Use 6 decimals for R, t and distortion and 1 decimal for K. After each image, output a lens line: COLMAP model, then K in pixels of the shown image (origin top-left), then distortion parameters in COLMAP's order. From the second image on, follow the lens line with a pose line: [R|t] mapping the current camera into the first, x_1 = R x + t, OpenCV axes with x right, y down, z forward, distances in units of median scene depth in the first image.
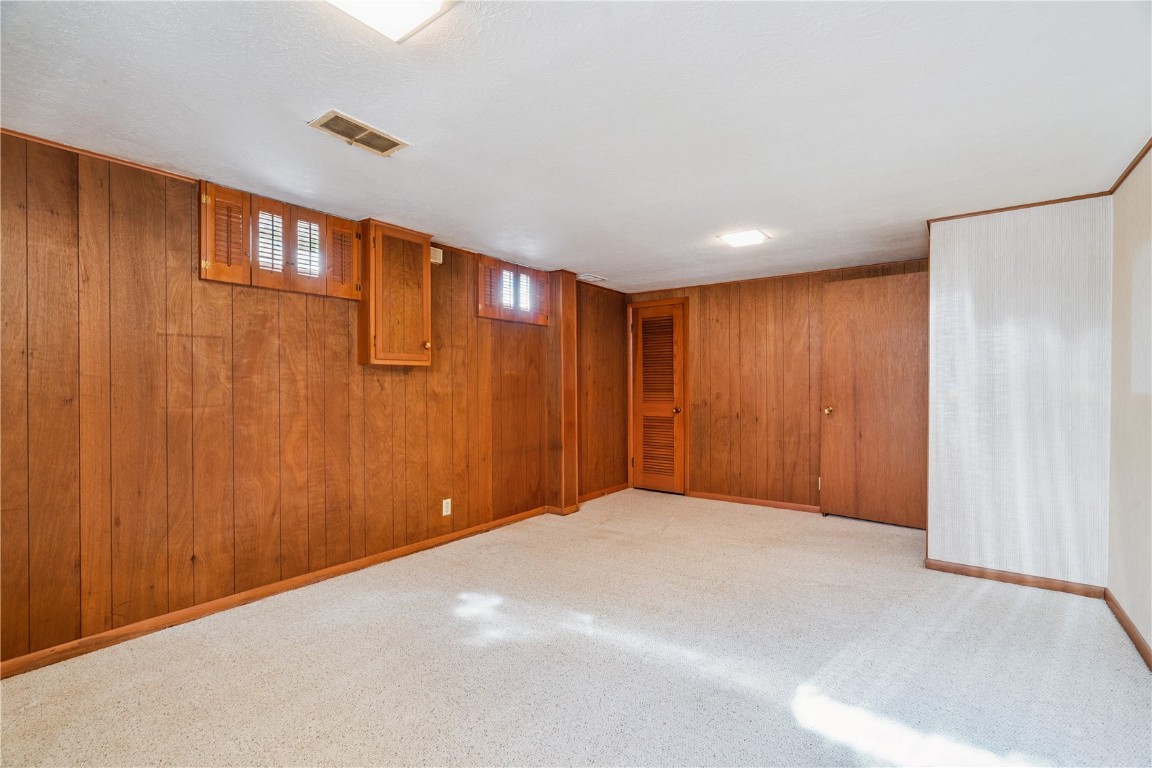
lens RADIAL K [[523.1, 0, 570.7], [0, 523.1, 383.7], [0, 0, 1]] dist [-0.003441, 0.002002]
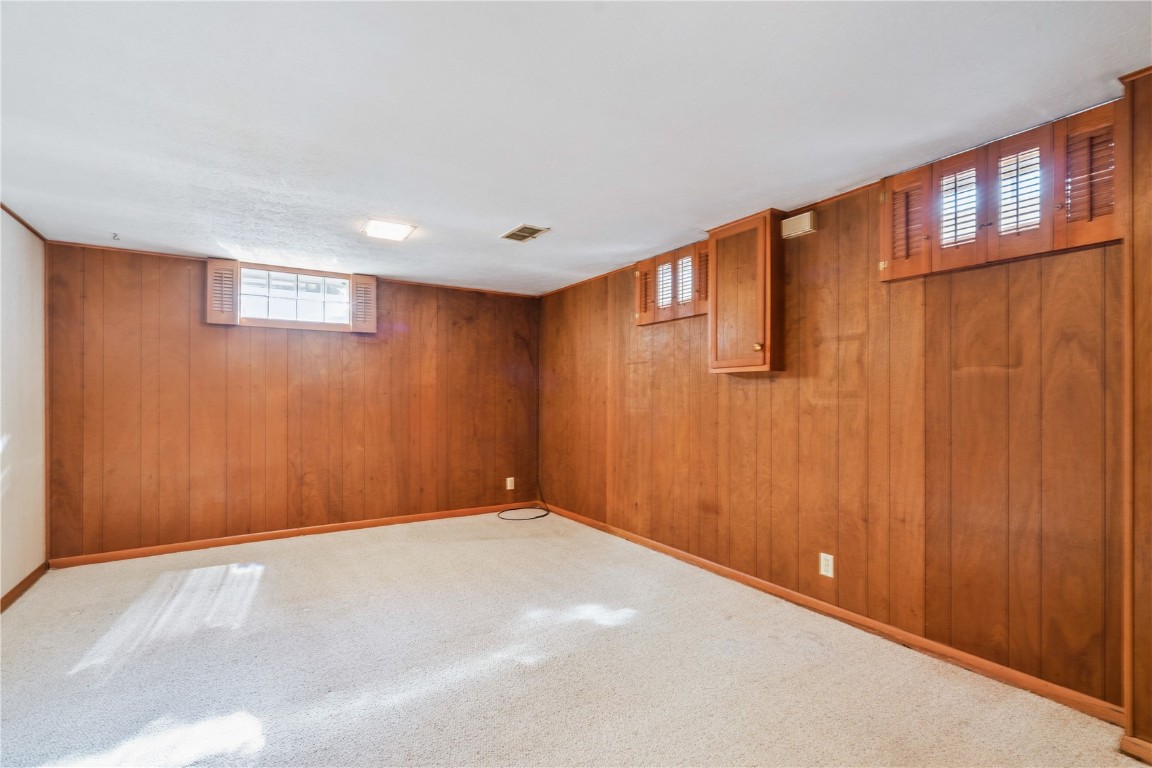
lens RADIAL K [[523.1, 0, 571.2], [0, 523.1, 393.1], [0, 0, 1]] dist [-0.003441, 0.002002]
pose [[-0.352692, -0.000563, -0.935739, 0.616344], [0.003272, 0.999993, -0.001835, 0.001262], [0.935734, -0.003709, -0.352688, 1.028373]]
